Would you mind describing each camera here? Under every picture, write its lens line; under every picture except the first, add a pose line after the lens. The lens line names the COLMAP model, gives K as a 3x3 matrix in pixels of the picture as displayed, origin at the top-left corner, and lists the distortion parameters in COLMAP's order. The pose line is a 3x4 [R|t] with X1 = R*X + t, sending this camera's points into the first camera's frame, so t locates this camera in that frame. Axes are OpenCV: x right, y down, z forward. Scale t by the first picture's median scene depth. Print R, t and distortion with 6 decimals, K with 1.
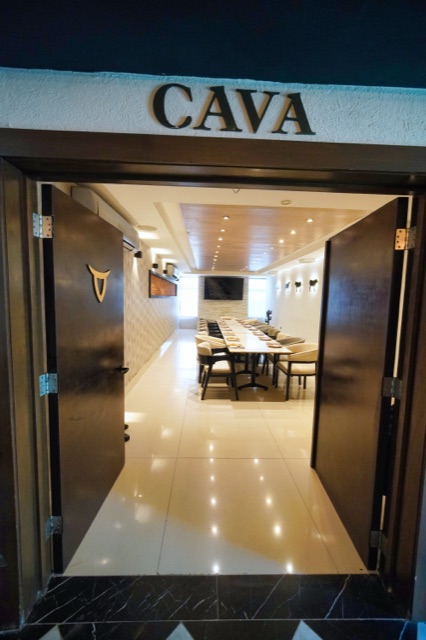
lens RADIAL K [[248.6, 0, 213.0], [0, 248.6, 320.0], [0, 0, 1]] dist [0.000157, 0.000005]
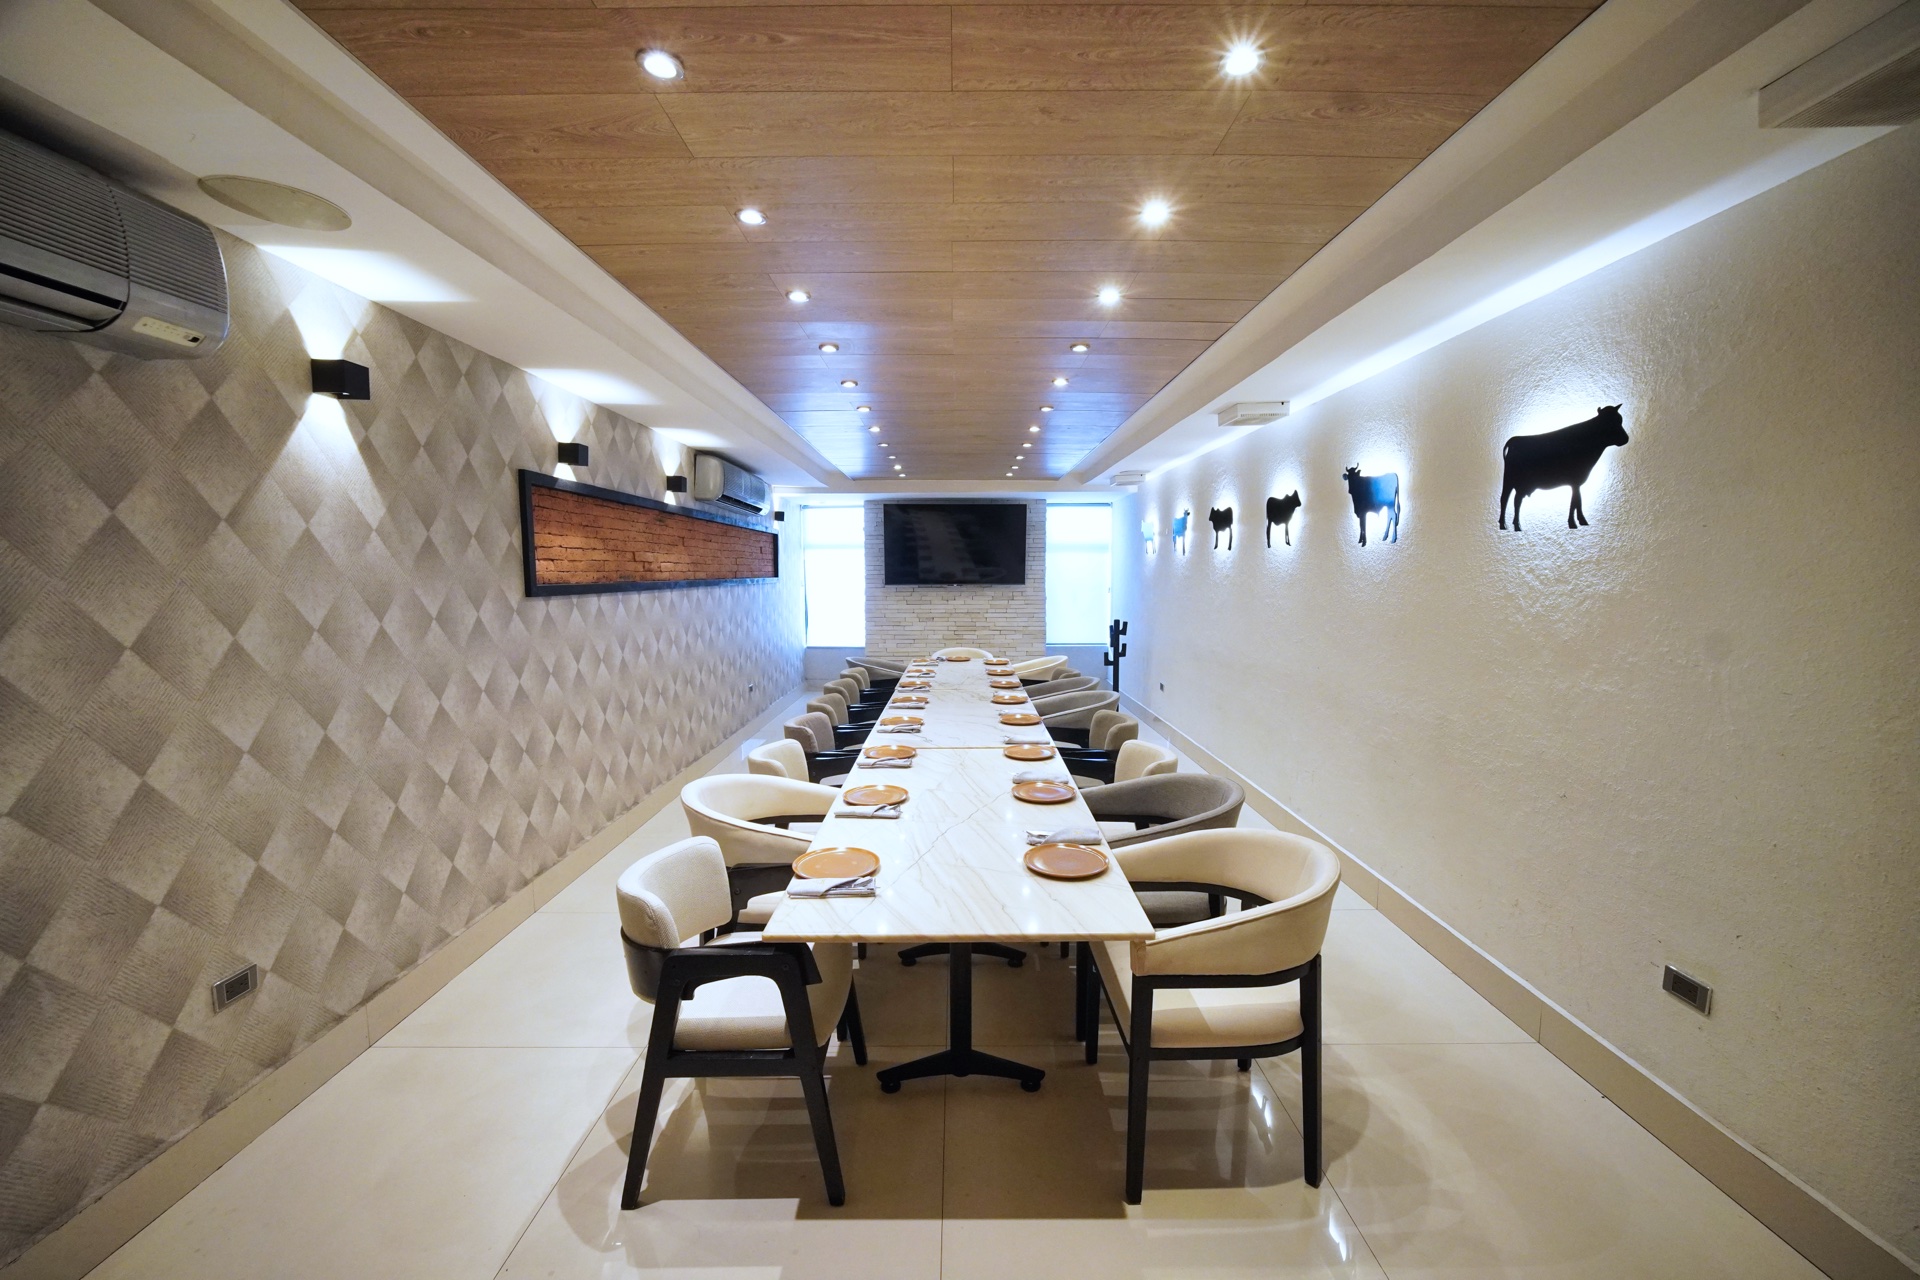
lens RADIAL K [[745.7, 0, 960.0], [0, 745.7, 640.0], [0, 0, 1]] dist [0.000157, 0.000005]
pose [[0.999158, -0.024662, -0.032777, 0.098981], [0.024714, 0.999694, 0.001171, -0.028406], [0.032738, -0.001980, 0.999462, 0.236428]]
